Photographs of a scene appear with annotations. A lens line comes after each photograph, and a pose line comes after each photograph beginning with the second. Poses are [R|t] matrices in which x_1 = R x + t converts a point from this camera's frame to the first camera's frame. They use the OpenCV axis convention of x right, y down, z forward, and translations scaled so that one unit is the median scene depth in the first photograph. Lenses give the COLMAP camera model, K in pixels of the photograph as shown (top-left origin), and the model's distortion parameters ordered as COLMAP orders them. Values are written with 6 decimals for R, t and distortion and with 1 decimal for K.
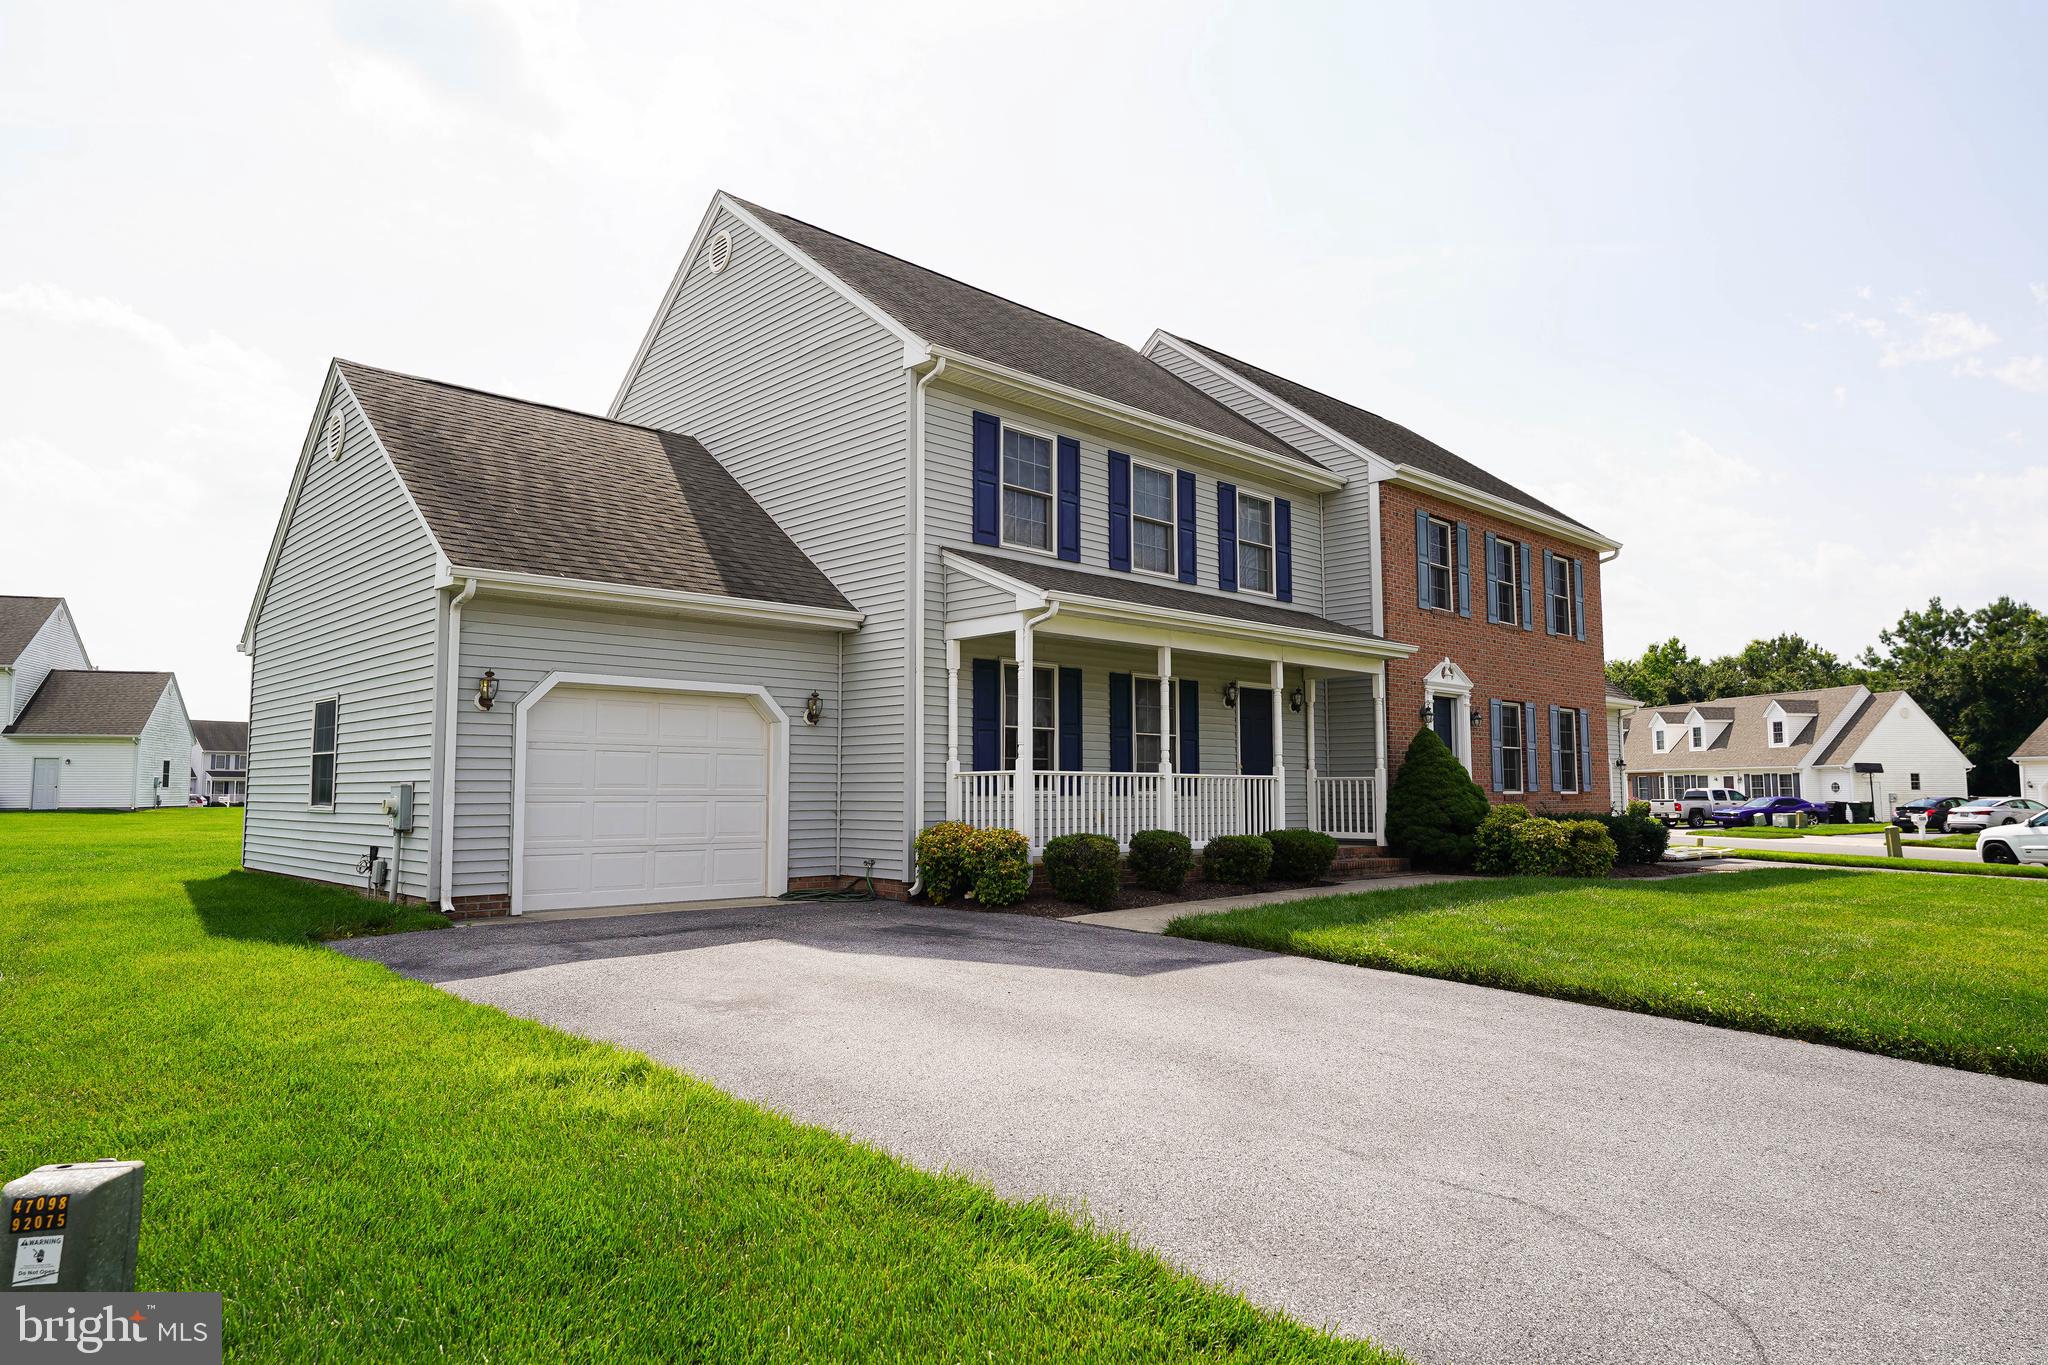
lens RADIAL K [[1251.9, 0, 1024.0], [0, 1251.9, 682.5], [0, 0, 1]] dist [-0.000505, -0.000307]
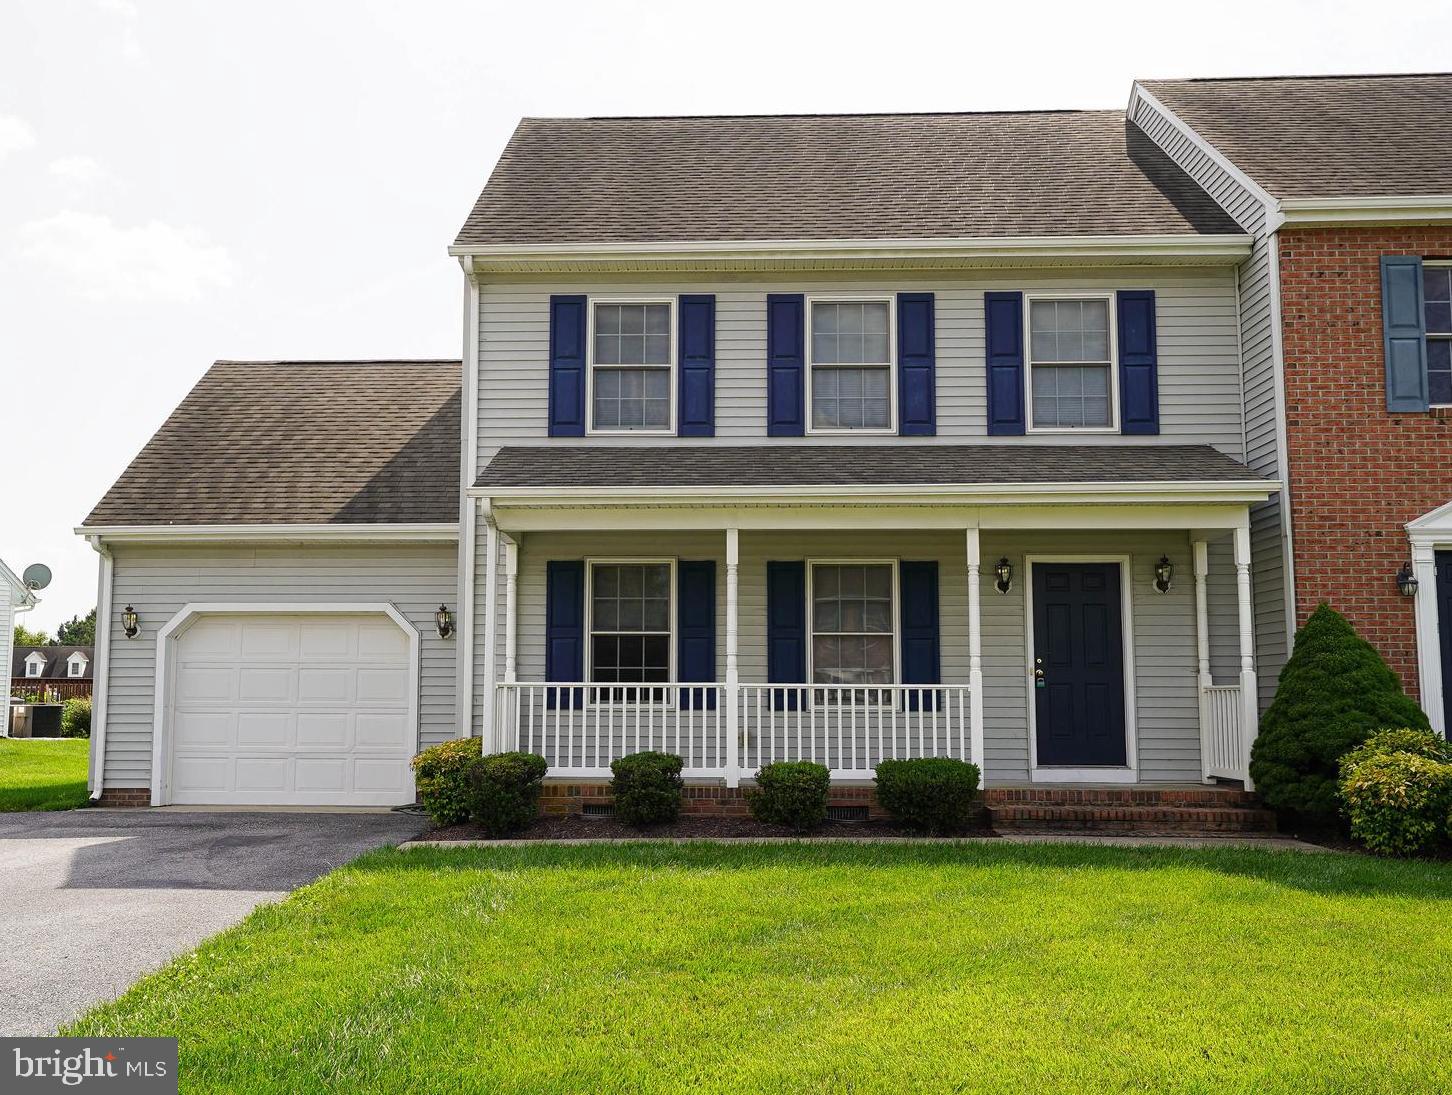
lens RADIAL K [[1067.2, 0, 726.3], [0, 1067.2, 586.9], [0, 0, 1]] dist [0.000338, 0.003643]
pose [[0.717976, -0.074332, -0.692088, 0.552554], [0.056632, 0.997223, -0.048353, 0.042507], [0.693761, -0.004478, 0.720192, 0.491274]]
